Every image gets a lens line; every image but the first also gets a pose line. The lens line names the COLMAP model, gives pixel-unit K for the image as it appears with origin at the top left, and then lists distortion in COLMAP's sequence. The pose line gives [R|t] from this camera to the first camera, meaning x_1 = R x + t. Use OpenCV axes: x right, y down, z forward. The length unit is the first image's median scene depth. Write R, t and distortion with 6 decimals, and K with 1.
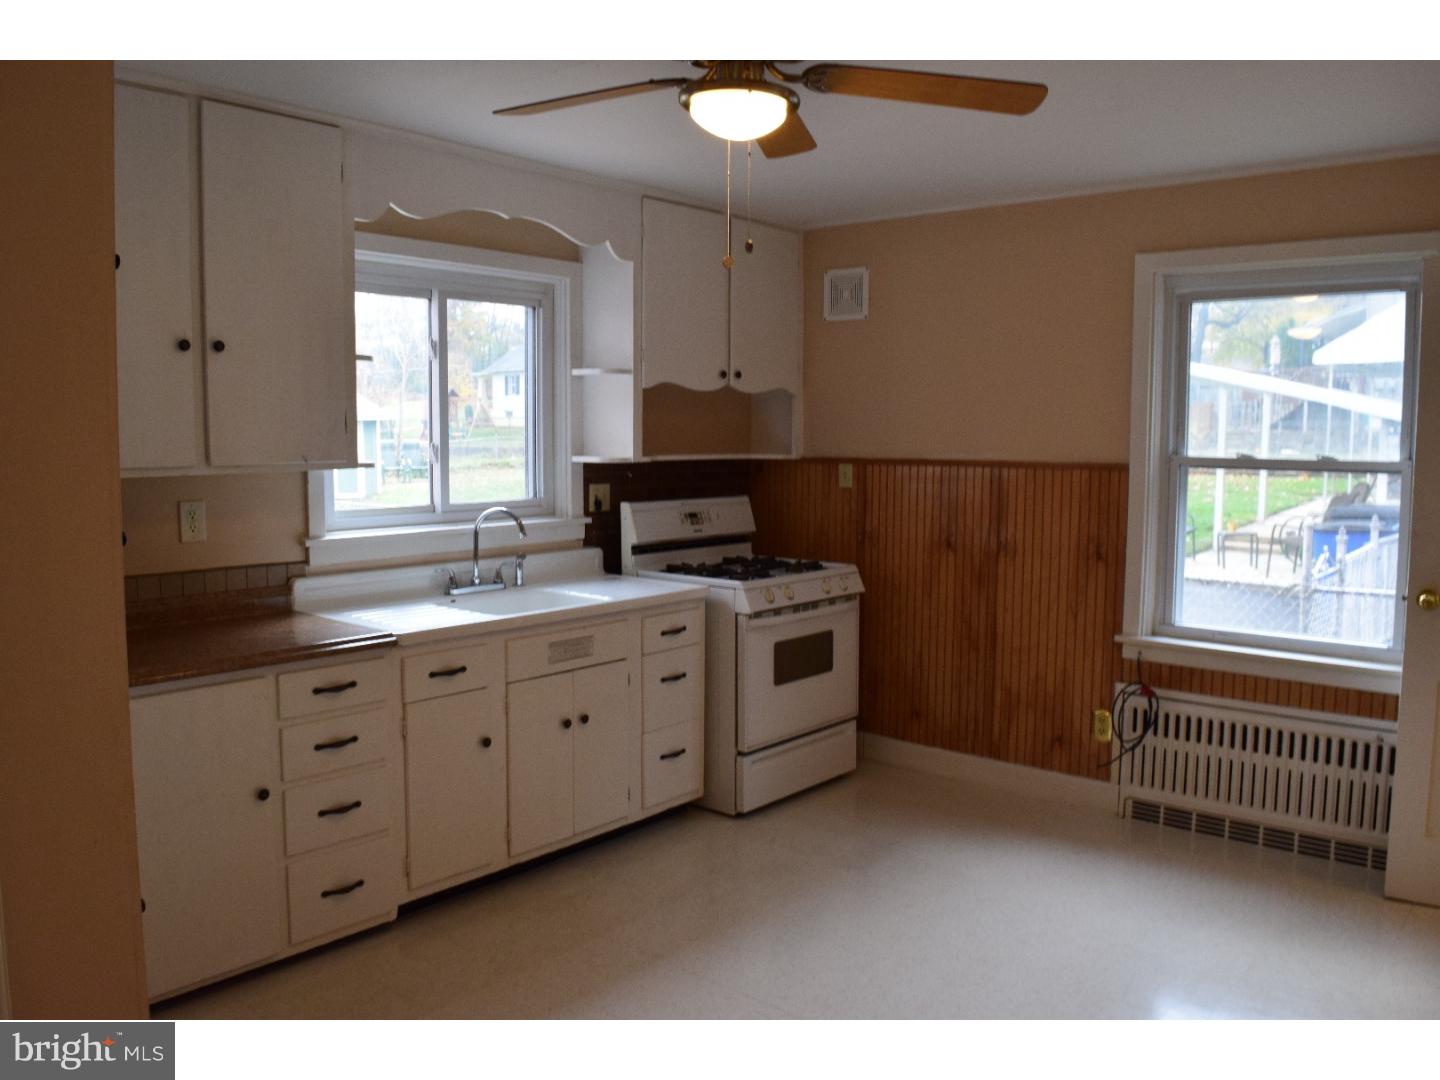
lens RADIAL K [[1130.0, 0, 715.1], [0, 1130.0, 545.0], [0, 0, 1]] dist [-0.093206, 0.014105]
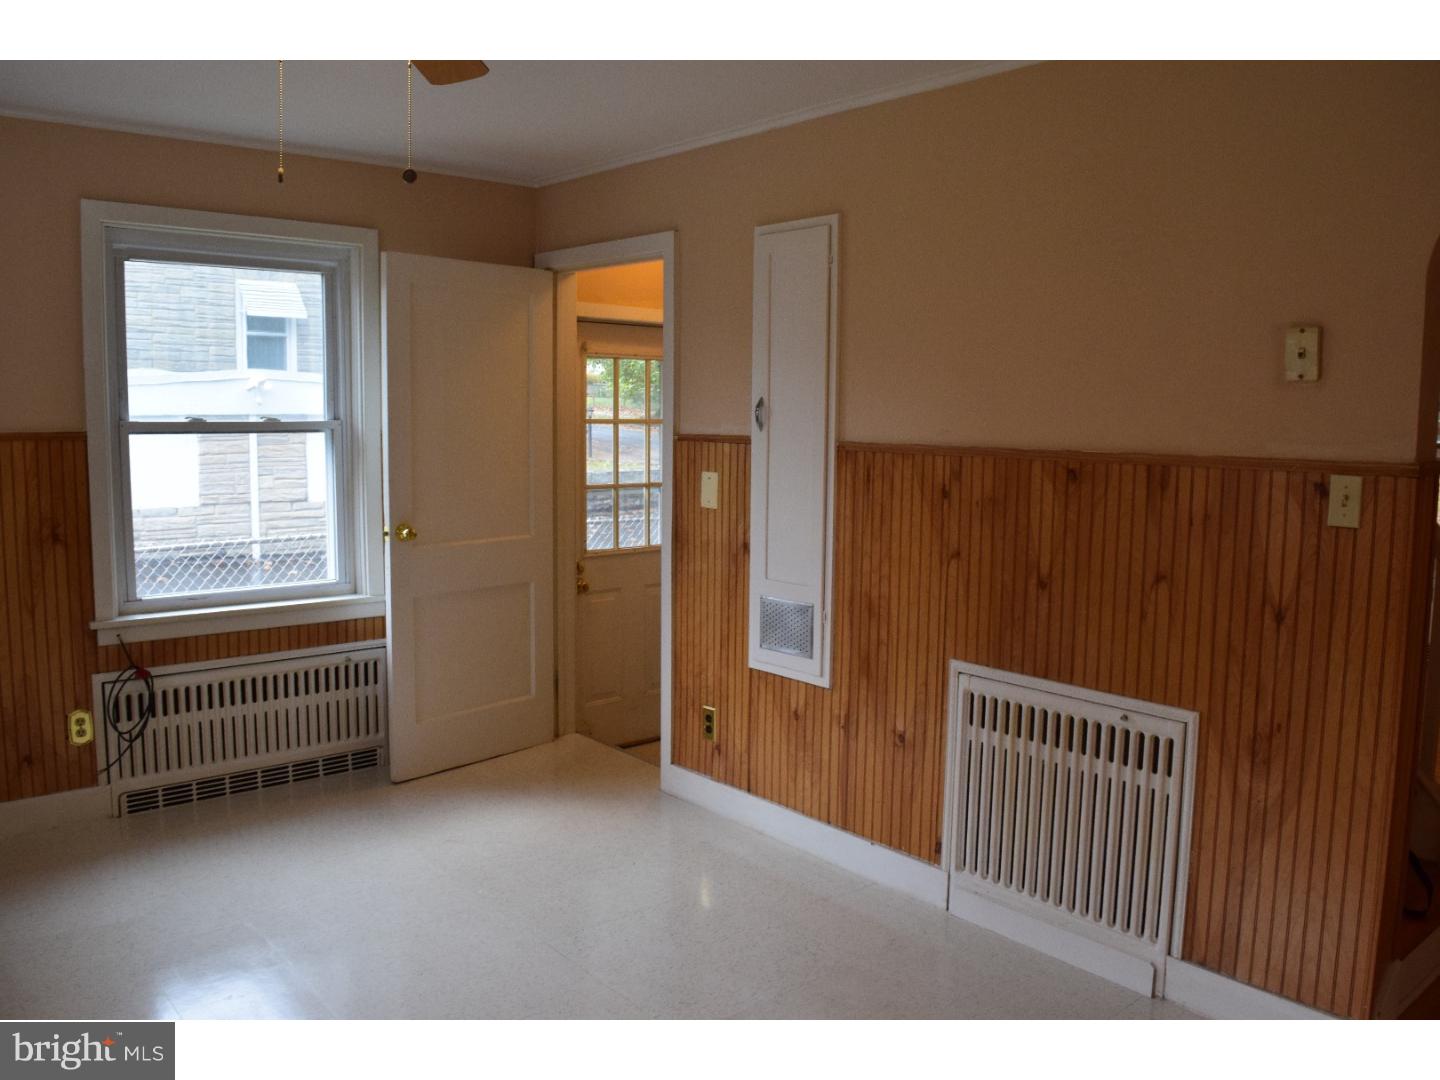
lens RADIAL K [[1130.0, 0, 717.7], [0, 1130.0, 540.4], [0, 0, 1]] dist [-0.093206, 0.014105]
pose [[0.155129, -0.118913, 0.980711, -0.436718], [0.084385, 0.990696, 0.106776, -0.038291], [-0.984284, 0.066193, 0.163720, 0.364193]]
